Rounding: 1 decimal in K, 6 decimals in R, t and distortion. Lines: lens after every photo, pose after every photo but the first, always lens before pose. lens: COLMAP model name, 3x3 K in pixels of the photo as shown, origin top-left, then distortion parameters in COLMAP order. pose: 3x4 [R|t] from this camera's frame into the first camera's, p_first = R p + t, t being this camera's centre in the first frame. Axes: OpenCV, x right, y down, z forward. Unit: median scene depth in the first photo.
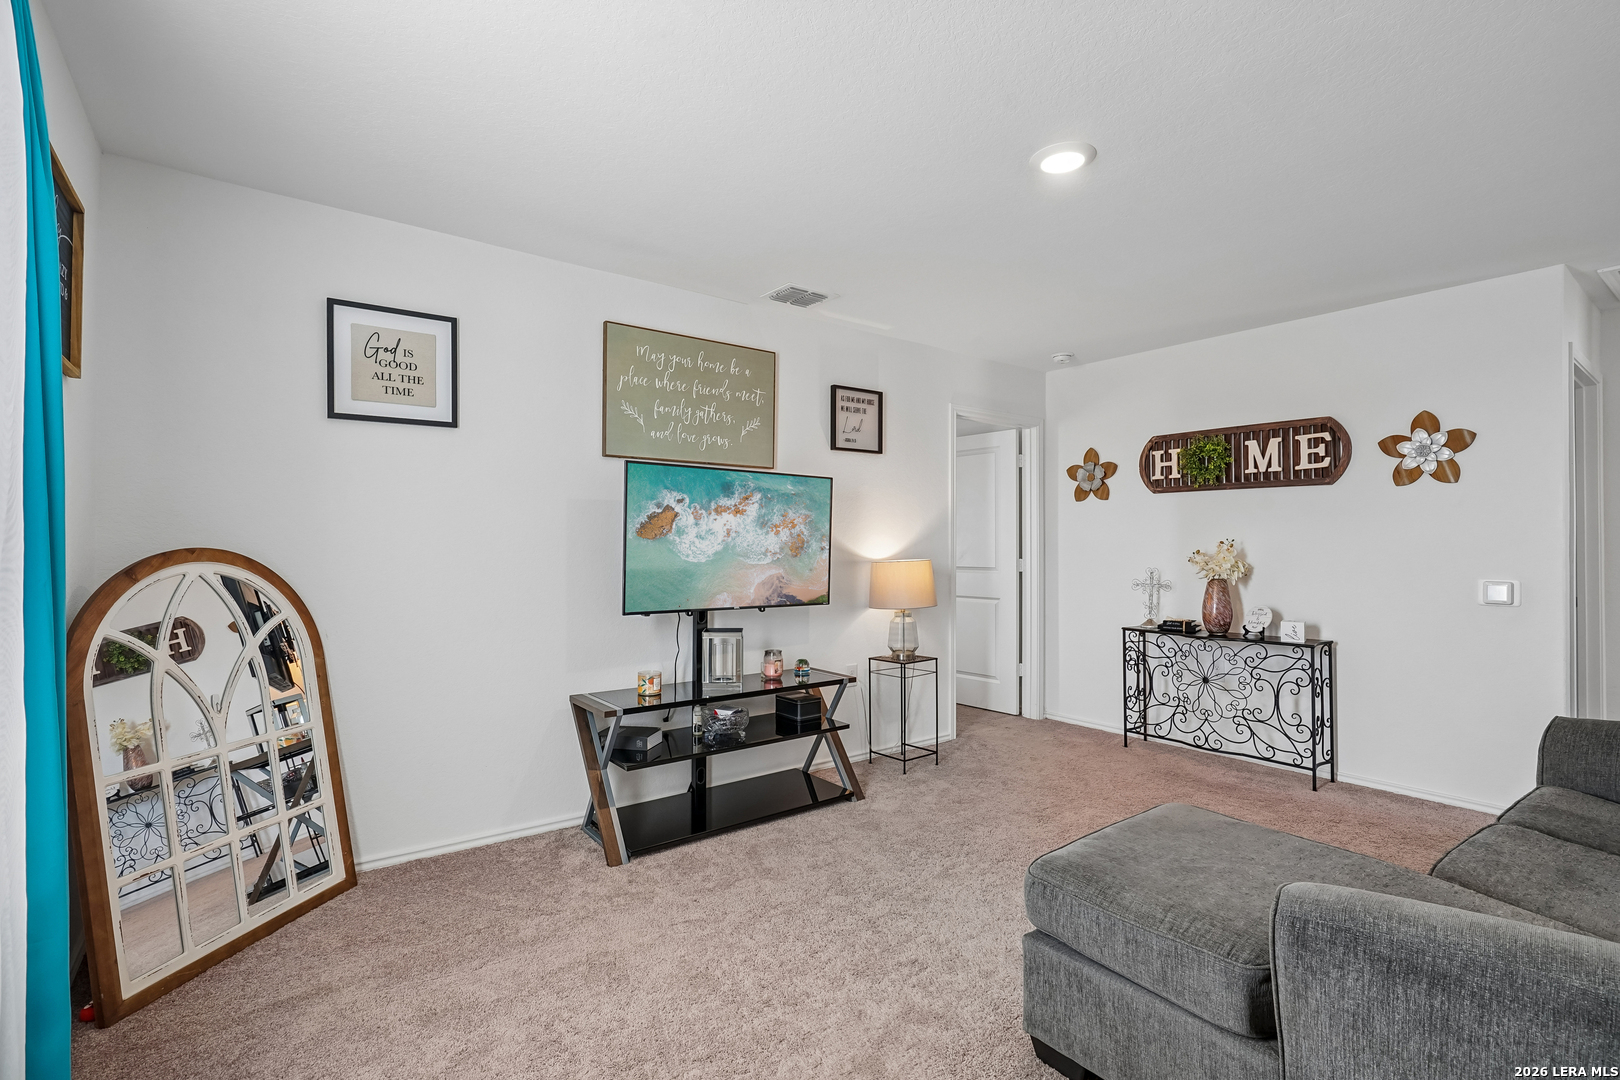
lens RADIAL K [[744.9, 0, 805.9], [0, 744.9, 537.6], [0, 0, 1]] dist [-0.005275, 0.001646]
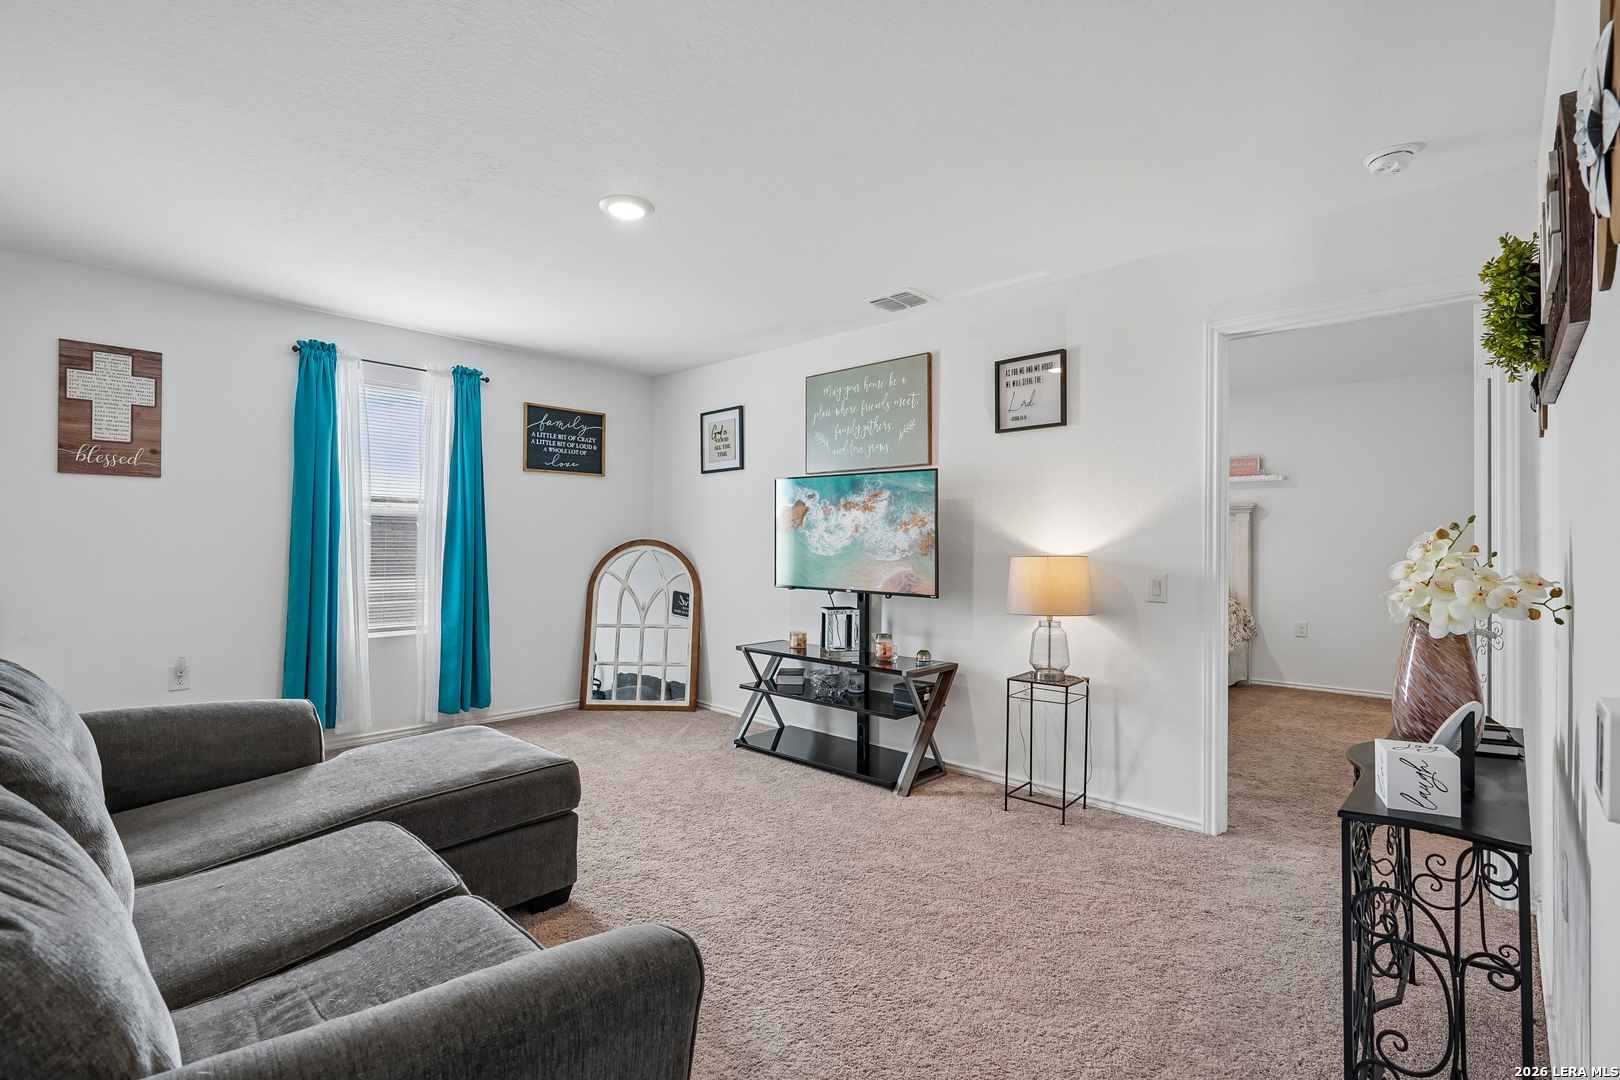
lens RADIAL K [[744.9, 0, 812.1], [0, 744.9, 533.6], [0, 0, 1]] dist [-0.005275, 0.001646]
pose [[0.176748, -0.011153, -0.984193, 1.004208], [0.005804, 0.999930, -0.010289, 0.014391], [0.984239, -0.003894, 0.176801, 0.695559]]
